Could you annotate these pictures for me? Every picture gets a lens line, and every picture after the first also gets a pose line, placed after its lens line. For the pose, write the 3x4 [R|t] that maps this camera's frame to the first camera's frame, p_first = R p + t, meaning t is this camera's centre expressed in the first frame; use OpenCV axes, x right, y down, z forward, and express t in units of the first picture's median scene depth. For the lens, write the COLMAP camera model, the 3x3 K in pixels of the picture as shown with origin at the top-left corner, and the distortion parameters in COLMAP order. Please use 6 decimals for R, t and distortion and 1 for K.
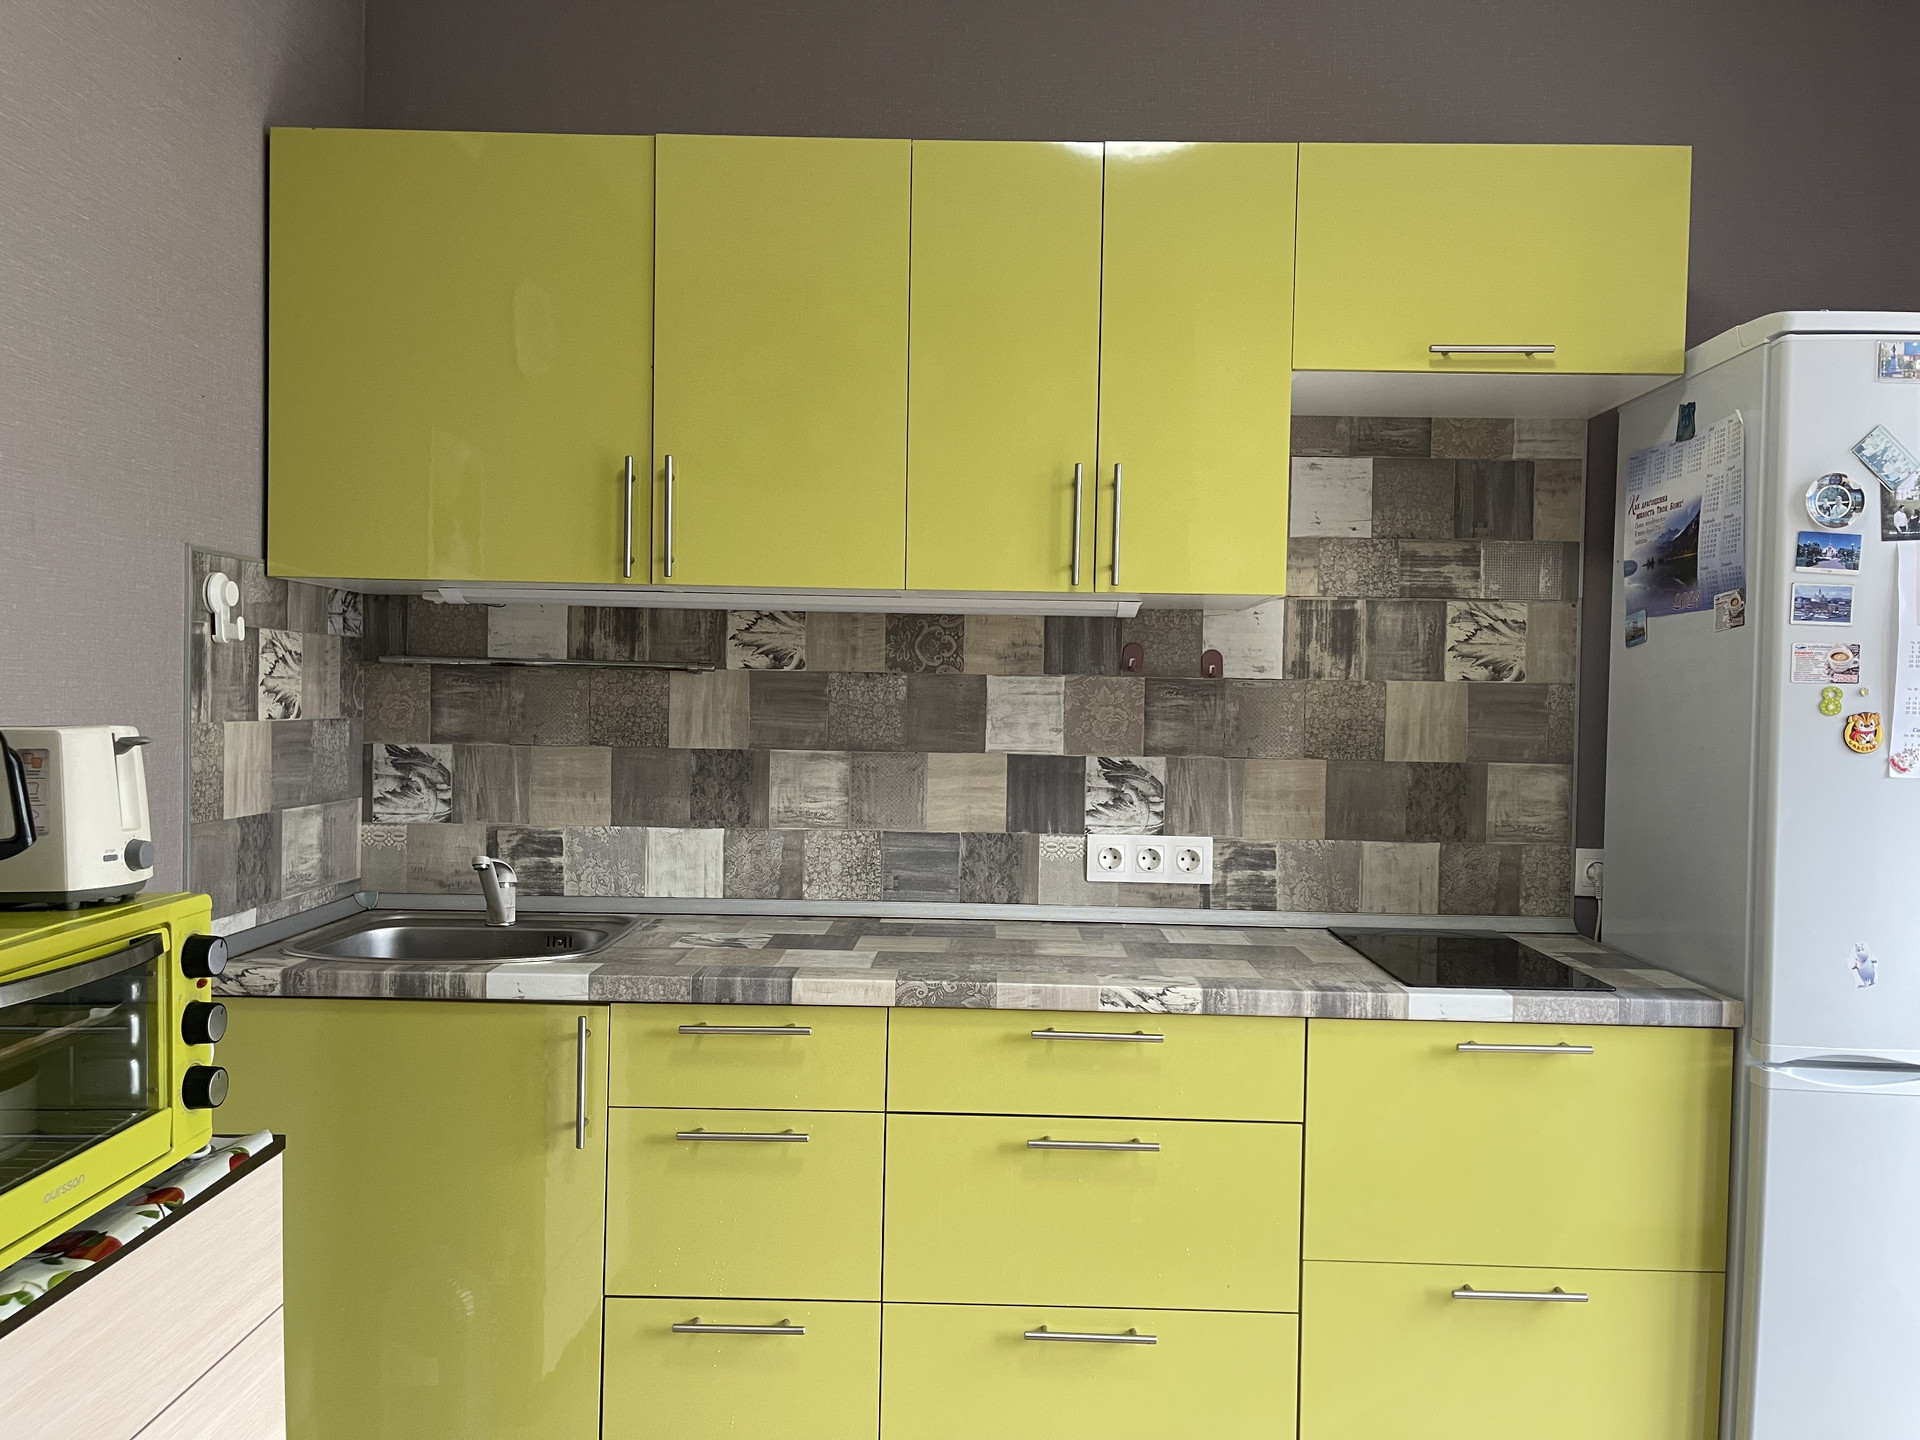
lens RADIAL K [[1457.4, 0, 970.8], [0, 1457.4, 730.6], [0, 0, 1]] dist [0.044477, -0.048934]
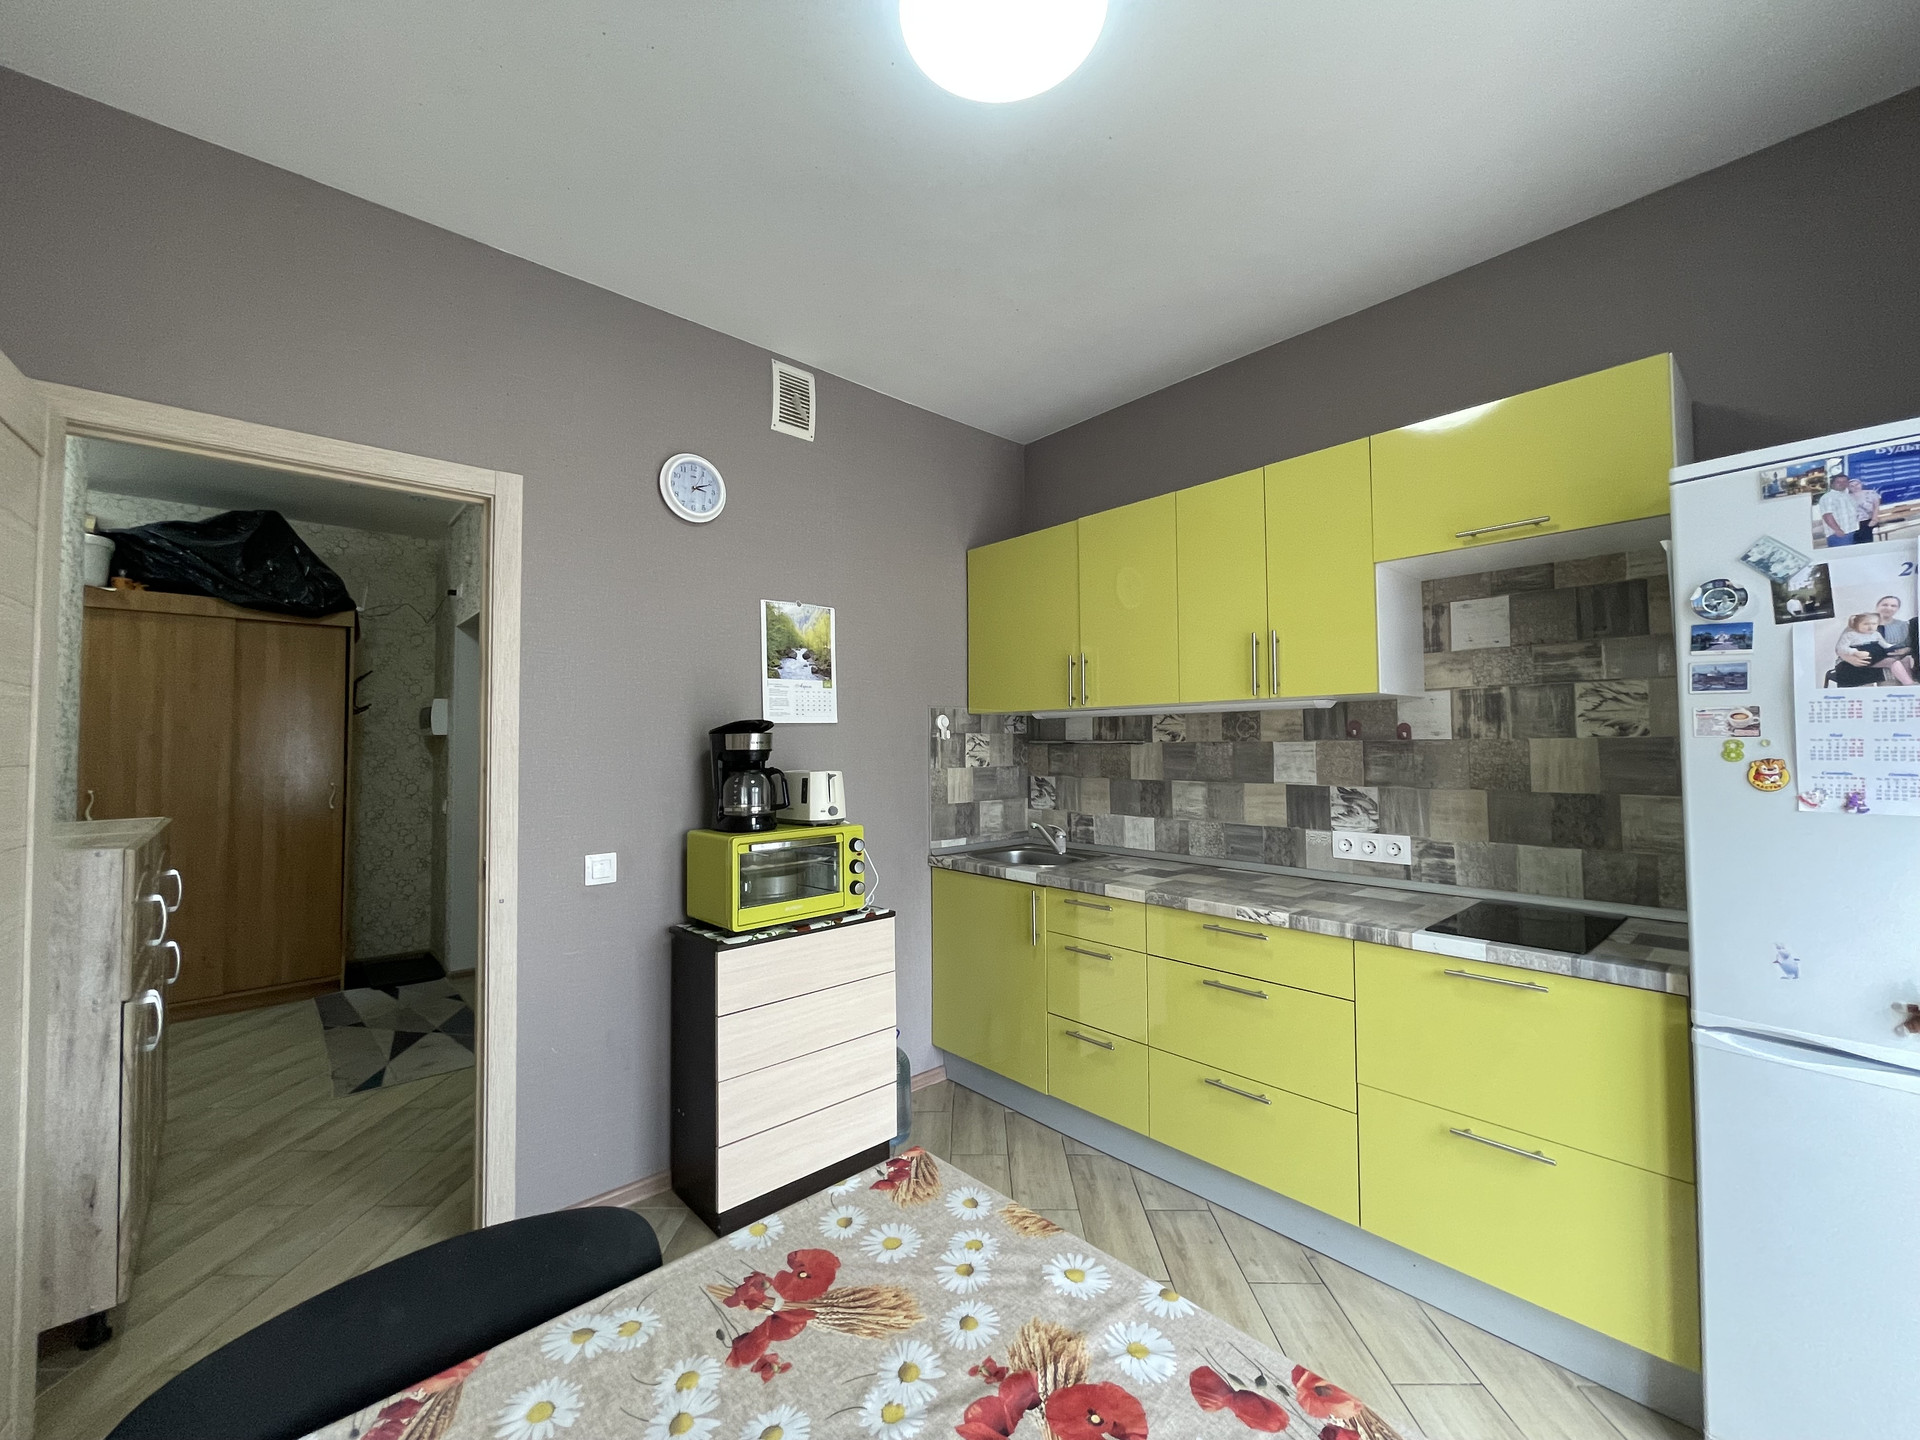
lens RADIAL K [[778.0, 0, 956.9], [0, 778.0, 713.2], [0, 0, 1]] dist [0.001423, -0.001462]
pose [[0.677726, -0.053946, -0.733333, 0.475334], [0.002005, 0.997437, -0.071522, -0.003889], [0.735312, 0.047002, 0.676097, 0.018986]]
